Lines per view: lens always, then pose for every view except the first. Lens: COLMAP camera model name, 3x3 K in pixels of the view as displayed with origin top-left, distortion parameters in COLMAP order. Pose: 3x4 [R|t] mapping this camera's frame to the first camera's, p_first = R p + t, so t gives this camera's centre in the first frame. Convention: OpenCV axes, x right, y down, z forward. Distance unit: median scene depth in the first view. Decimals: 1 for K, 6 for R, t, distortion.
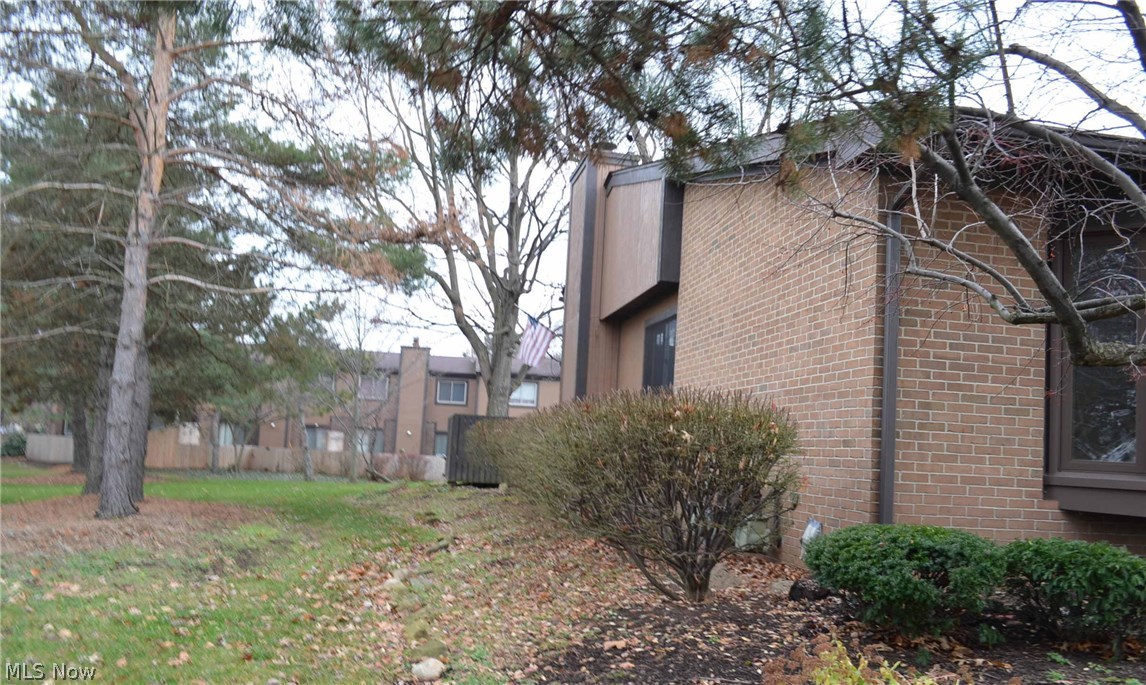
lens RADIAL K [[890.5, 0, 574.3], [0, 890.5, 353.8], [0, 0, 1]] dist [-0.001765, -0.003983]
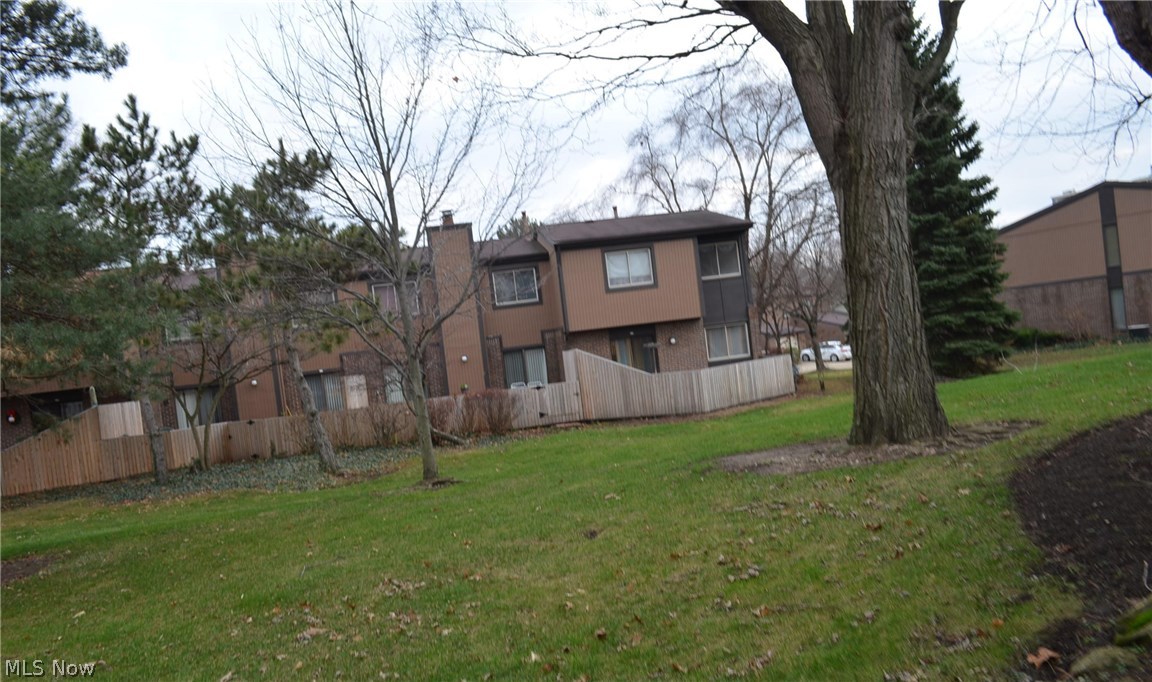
lens RADIAL K [[870.1, 0, 573.1], [0, 870.1, 346.9], [0, 0, 1]] dist [0.002802, 0.002002]
pose [[0.985628, -0.168637, 0.009931, -0.057580], [0.166691, 0.980424, 0.104800, 0.014148], [-0.027410, -0.101639, 0.994444, 0.189697]]
